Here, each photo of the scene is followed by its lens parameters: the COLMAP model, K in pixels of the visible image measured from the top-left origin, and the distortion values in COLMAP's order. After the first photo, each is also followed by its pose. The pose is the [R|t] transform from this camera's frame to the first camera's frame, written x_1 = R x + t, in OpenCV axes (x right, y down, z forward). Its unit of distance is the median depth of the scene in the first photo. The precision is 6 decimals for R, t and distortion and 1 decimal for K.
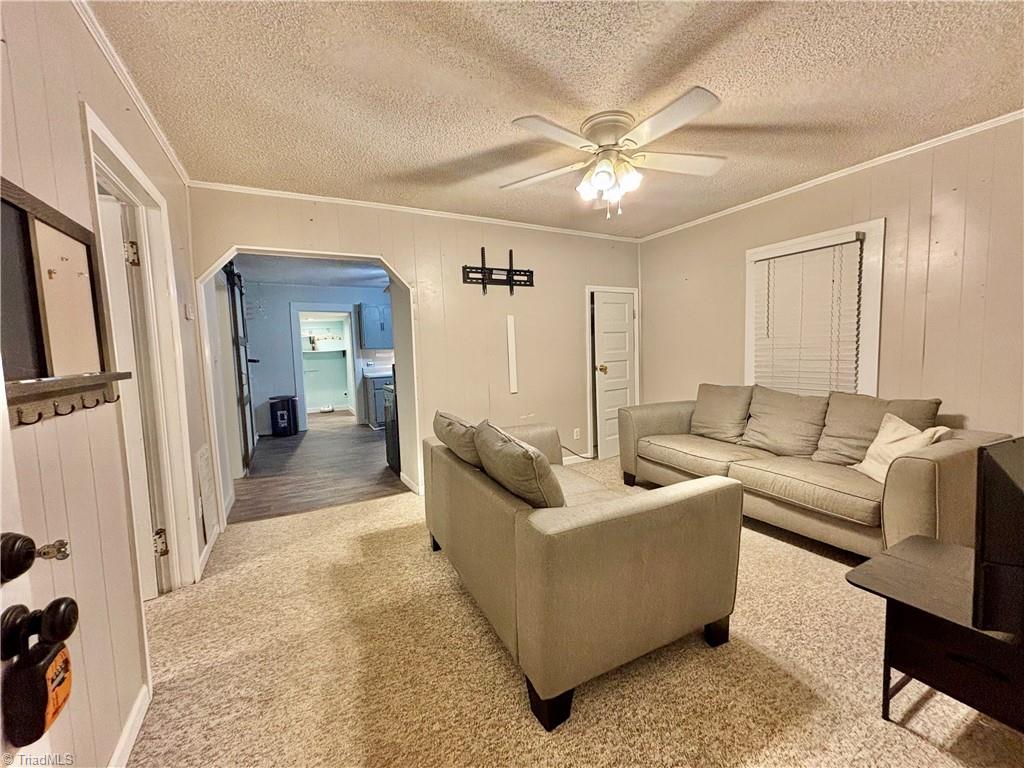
lens RADIAL K [[412.9, 0, 504.1], [0, 412.9, 380.8], [0, 0, 1]] dist [0.003233, -0.000277]
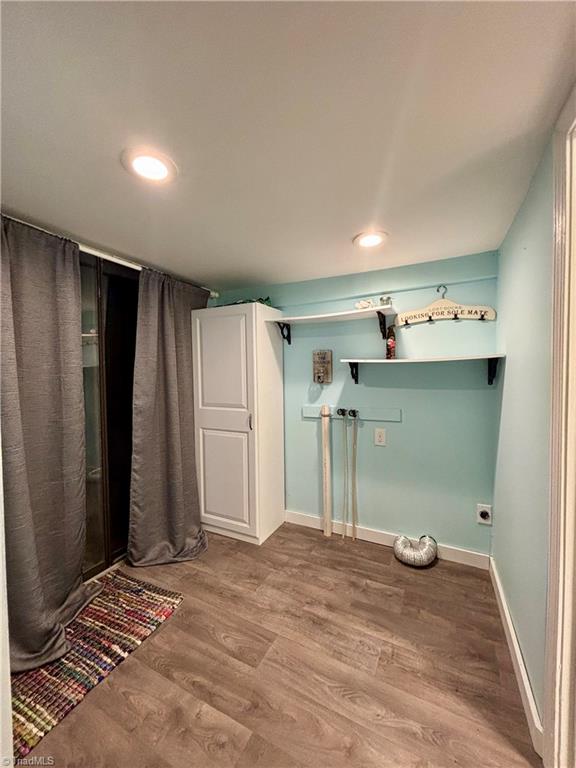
lens RADIAL K [[309.7, 0, 286.8], [0, 309.7, 382.0], [0, 0, 1]] dist [0.003233, -0.000277]
pose [[0.586818, 0.064013, -0.807185, -0.314919], [-0.087659, 0.996034, 0.015262, -0.053347], [0.804960, 0.061801, 0.590102, 0.808063]]
